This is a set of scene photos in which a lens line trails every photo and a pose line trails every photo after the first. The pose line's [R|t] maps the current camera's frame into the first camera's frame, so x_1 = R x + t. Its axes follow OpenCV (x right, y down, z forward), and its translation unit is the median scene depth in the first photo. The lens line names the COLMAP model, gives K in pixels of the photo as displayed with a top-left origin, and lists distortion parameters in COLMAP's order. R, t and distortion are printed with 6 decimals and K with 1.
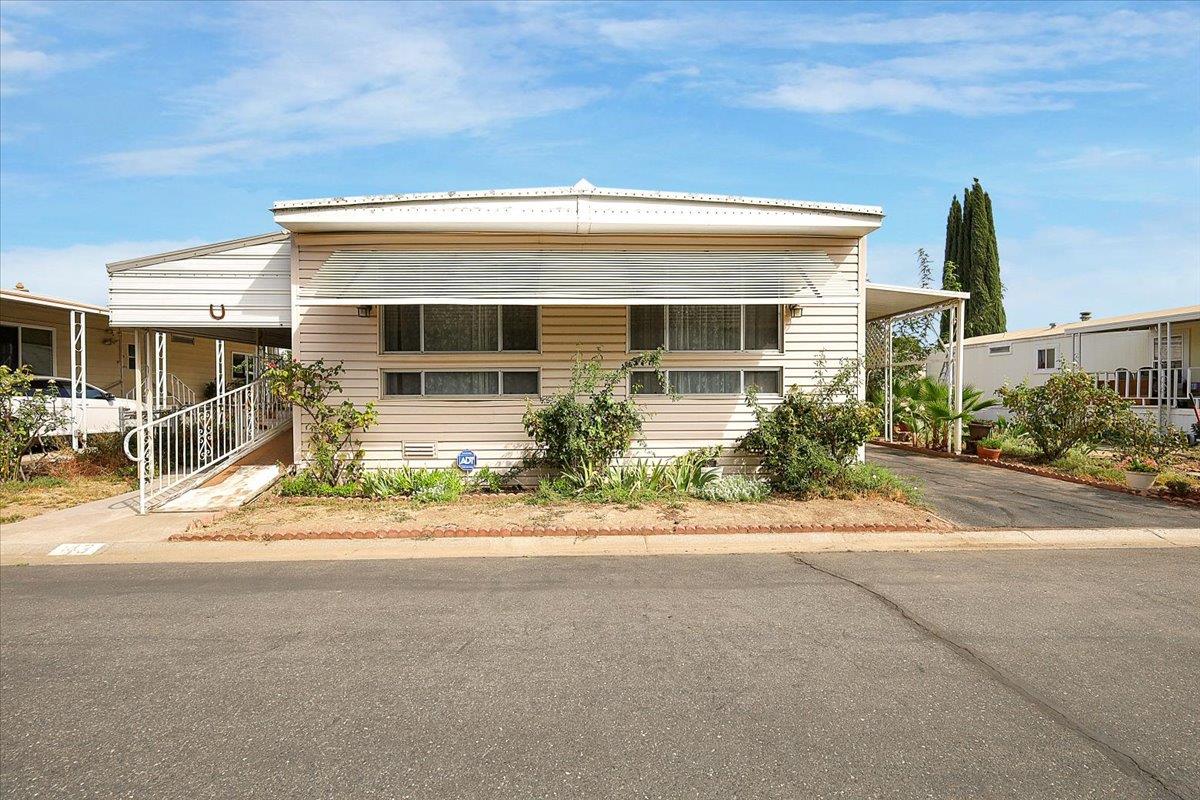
lens RADIAL K [[529.0, 0, 597.0], [0, 529.0, 392.9], [0, 0, 1]] dist [0.003190, -0.000378]
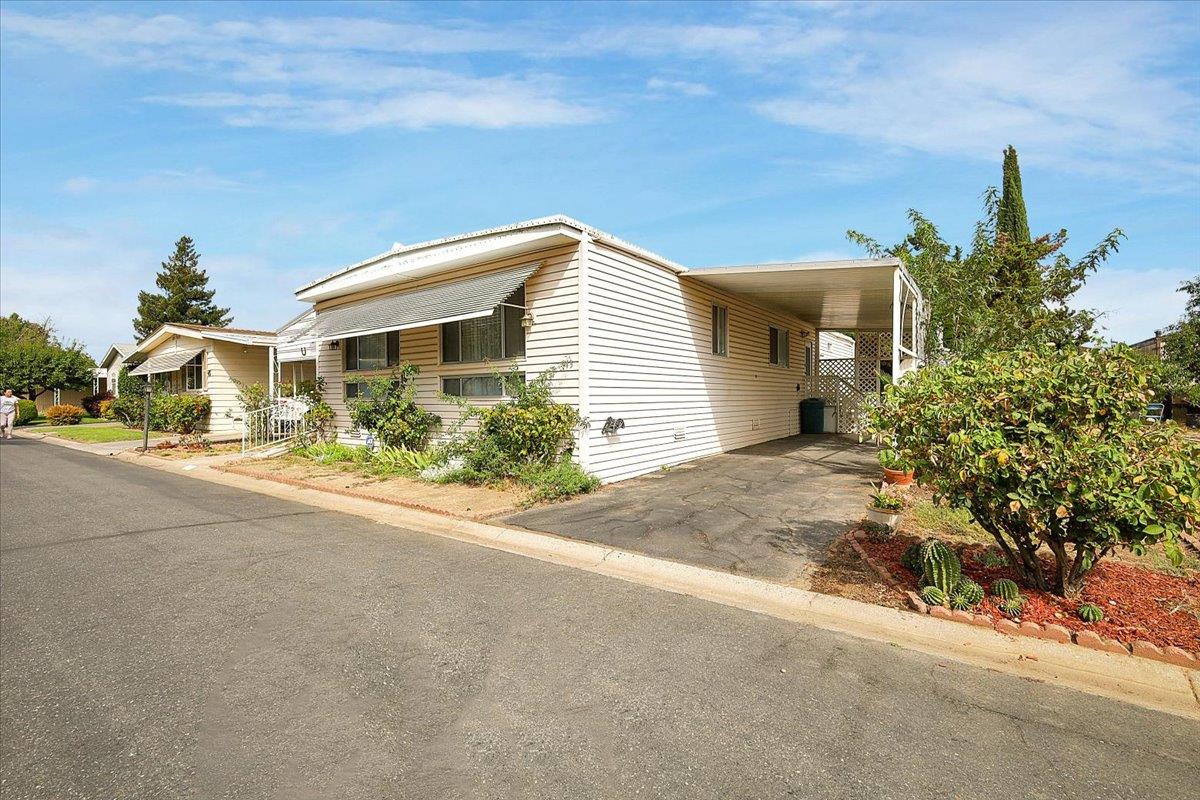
lens RADIAL K [[529.0, 0, 597.0], [0, 529.0, 392.9], [0, 0, 1]] dist [0.003190, -0.000378]
pose [[0.775277, -0.005116, -0.631601, 1.195161], [0.015298, 0.999826, 0.010679, -0.014453], [0.631437, -0.017942, 0.775220, 0.233712]]
